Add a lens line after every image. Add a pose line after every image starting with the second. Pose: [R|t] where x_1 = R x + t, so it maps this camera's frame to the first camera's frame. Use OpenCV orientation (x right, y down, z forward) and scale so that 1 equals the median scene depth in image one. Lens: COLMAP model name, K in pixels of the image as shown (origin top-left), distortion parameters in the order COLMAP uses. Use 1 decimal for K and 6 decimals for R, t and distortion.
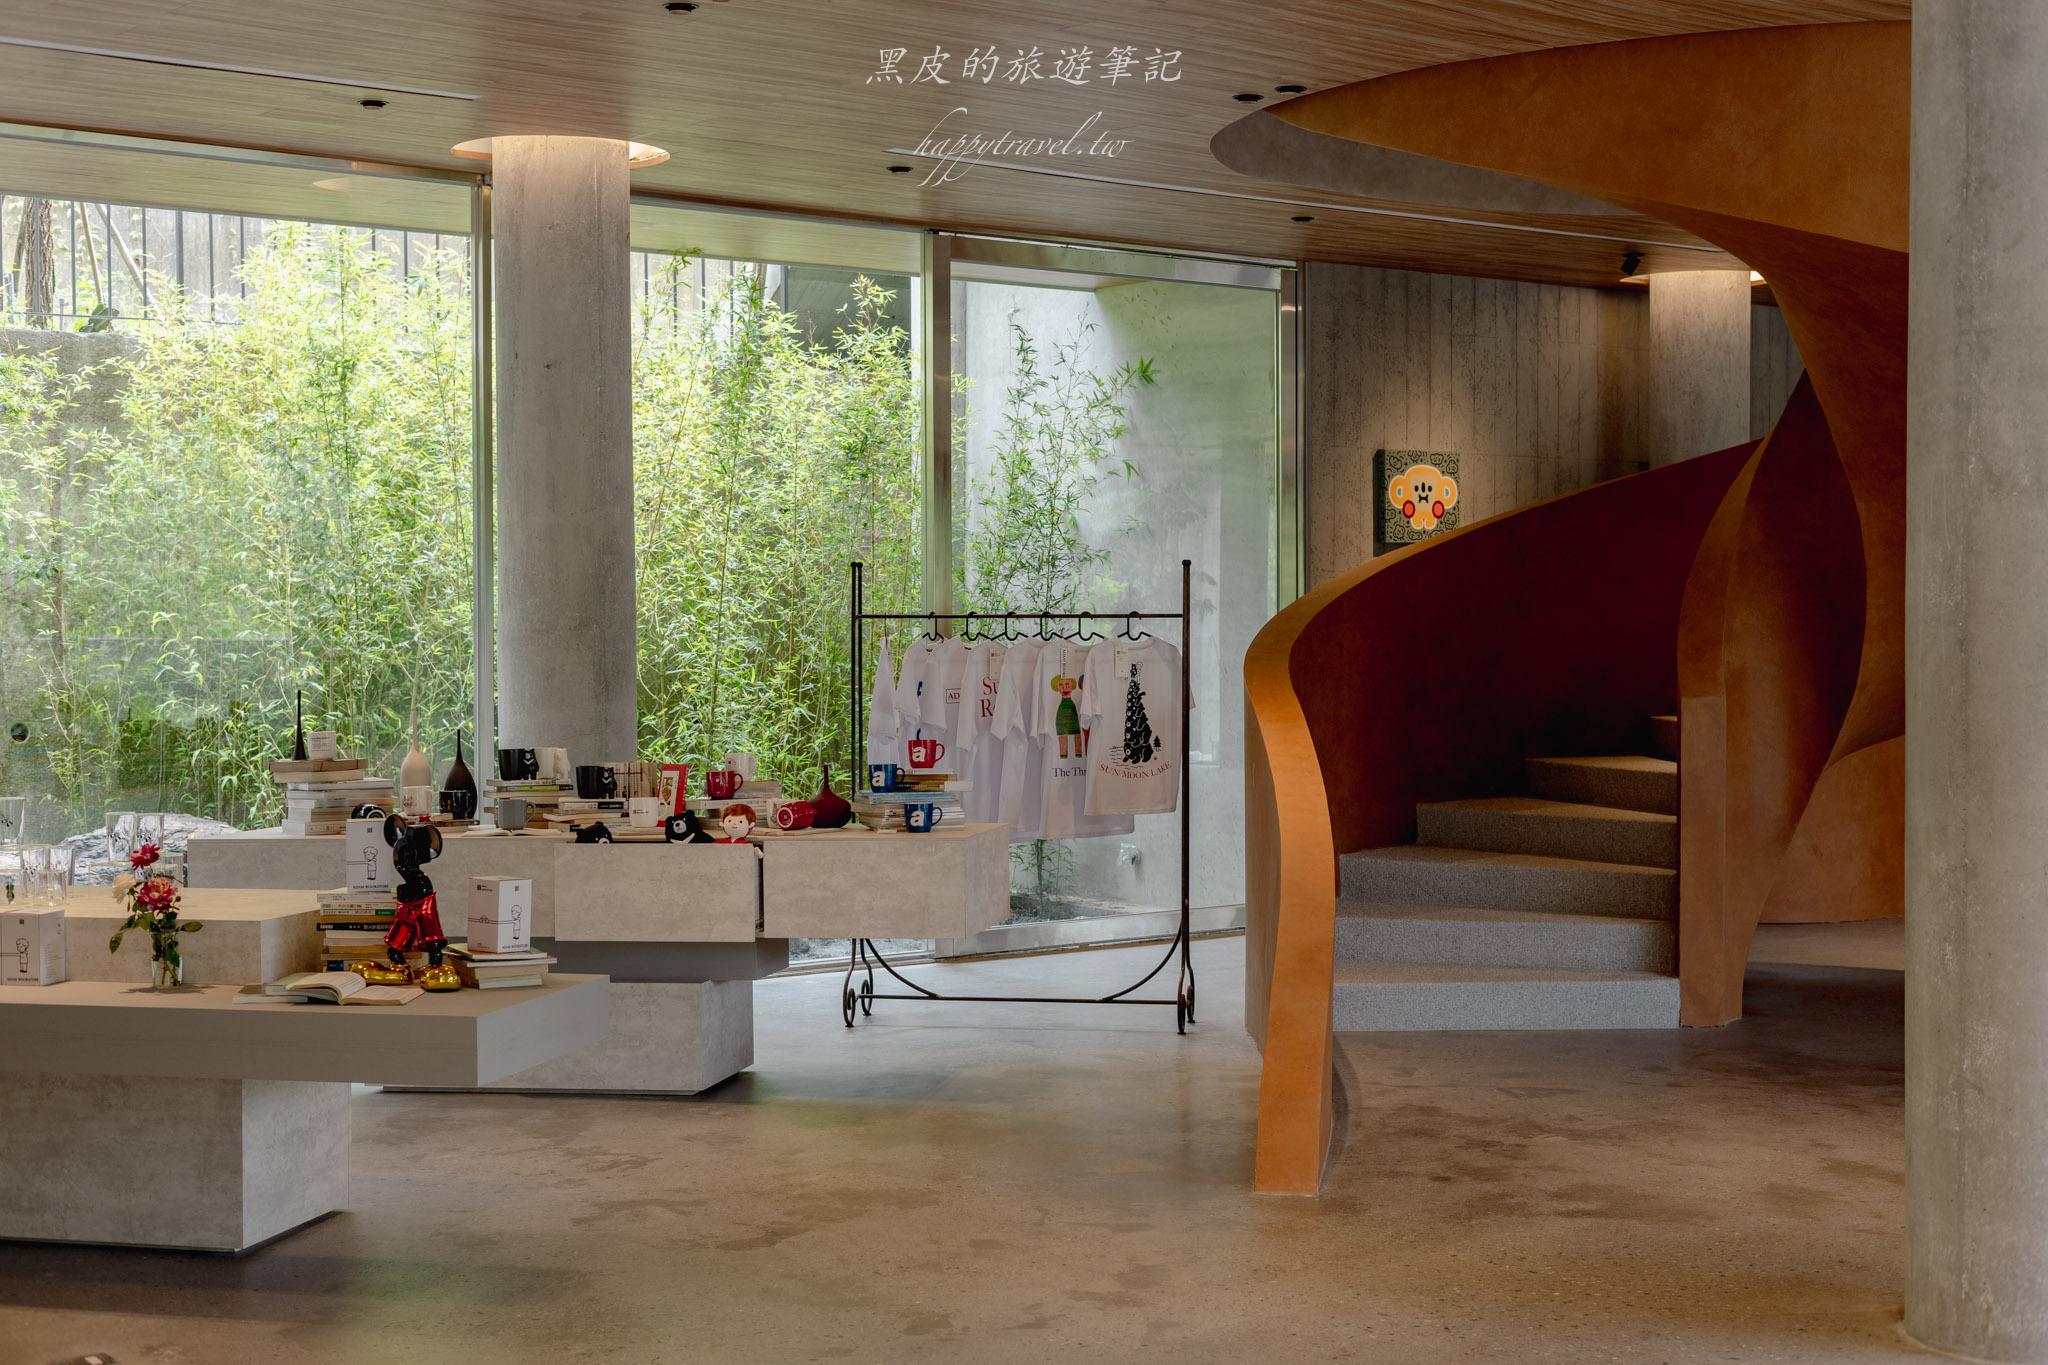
lens RADIAL K [[2942.6, 0, 1023.7], [0, 2942.6, 680.4], [0, 0, 1]] dist [0.028600, 0.000000]
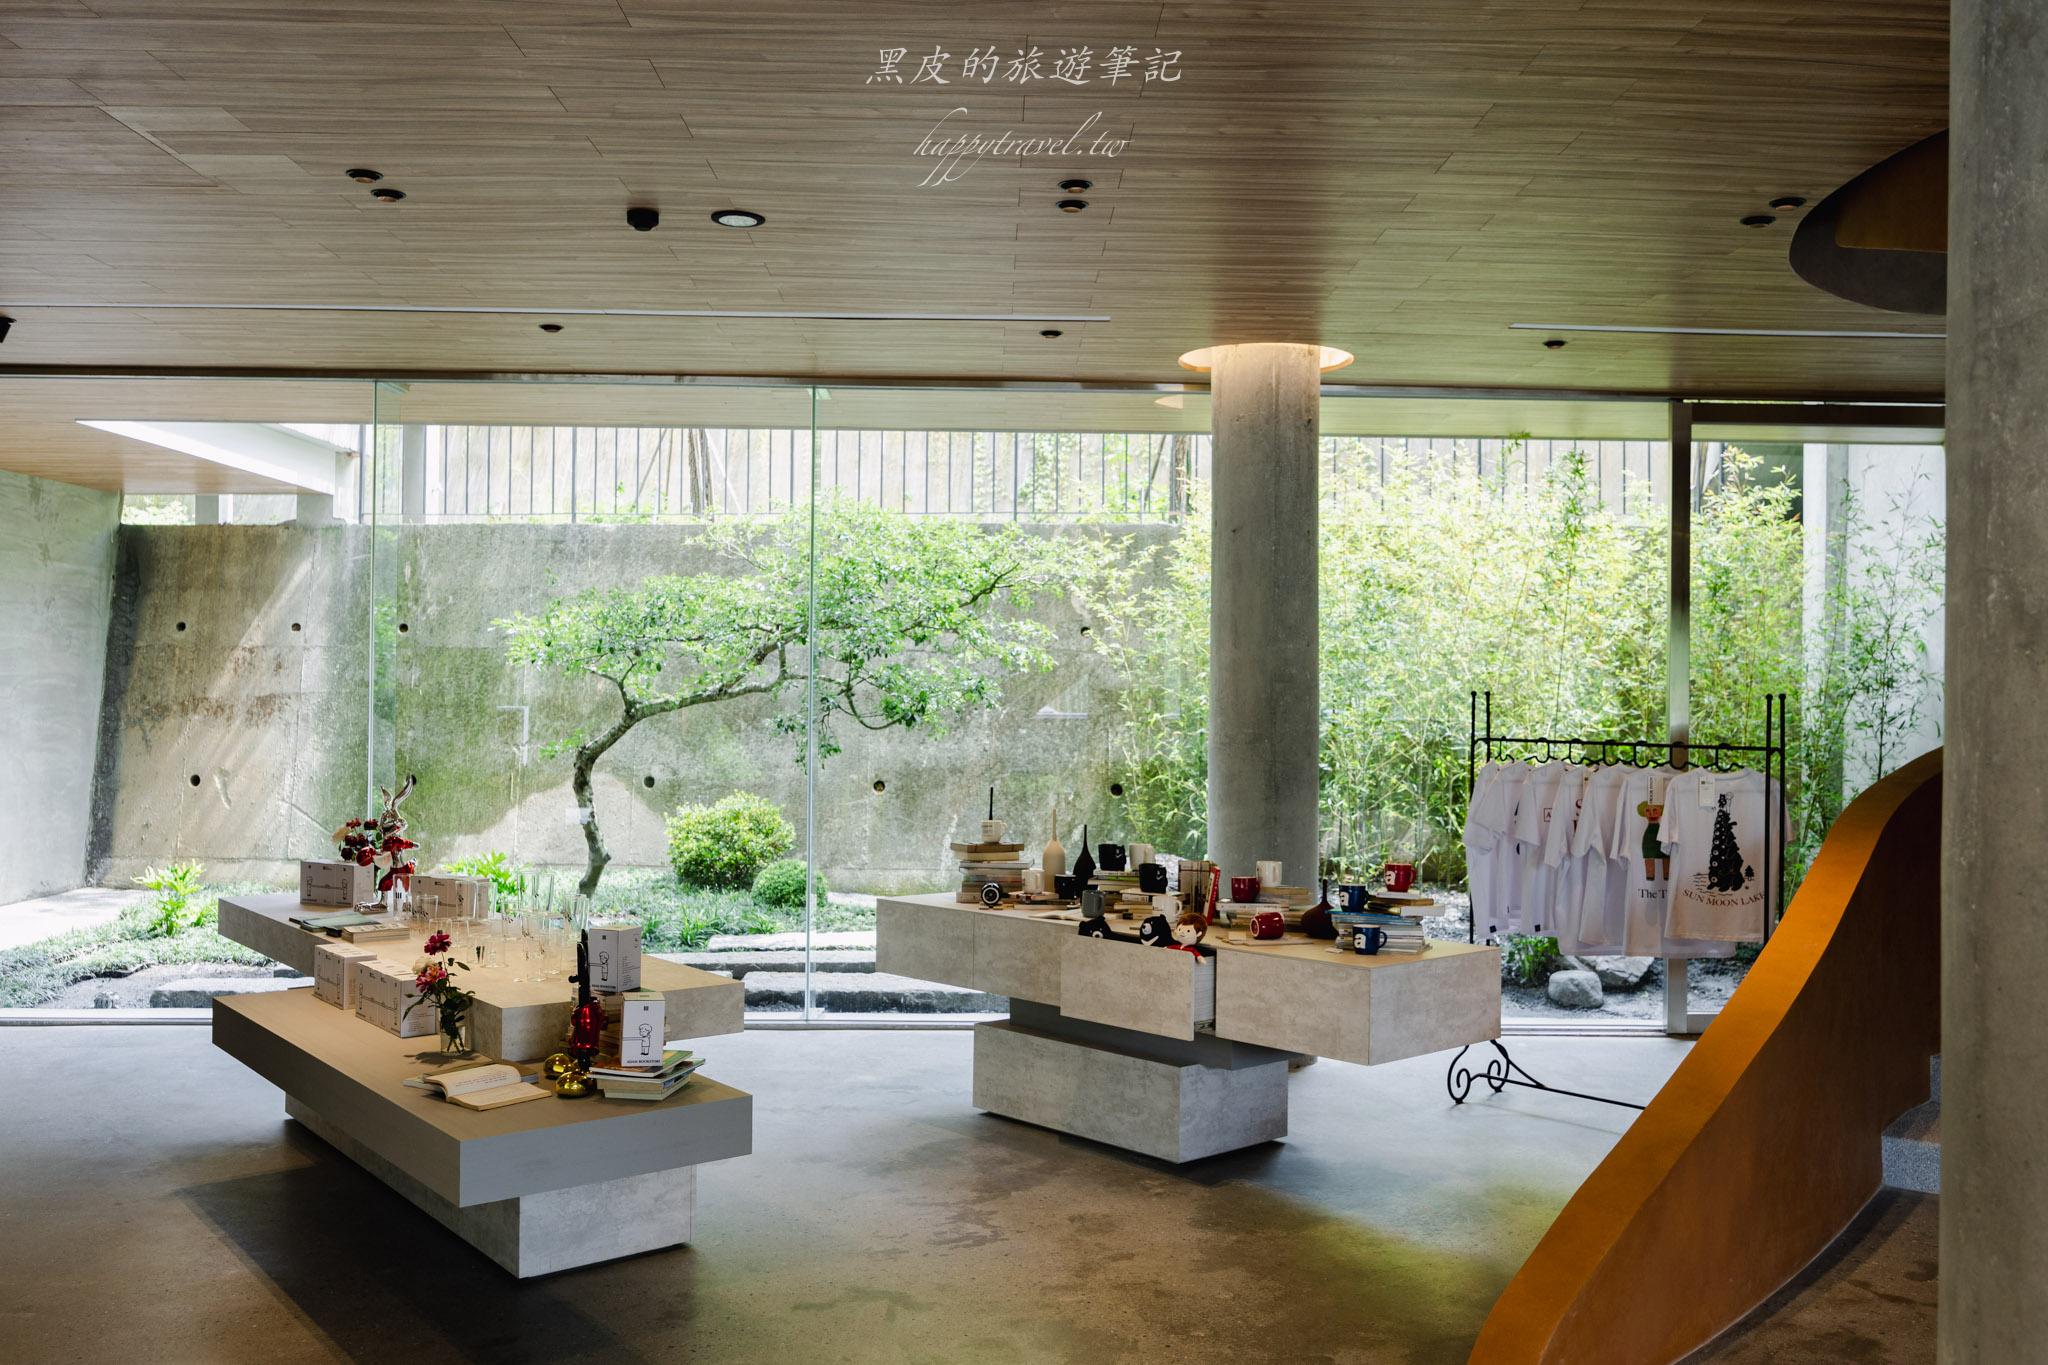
lens RADIAL K [[1699.4, 0, 1023.8], [0, 1699.4, 681.5], [0, 0, 1]] dist [0.001955, -0.011945]
pose [[0.787570, 0.009500, -0.616152, 0.211700], [-0.026580, 0.999474, -0.018565, -0.027585], [0.615652, 0.030998, 0.787408, 0.382968]]
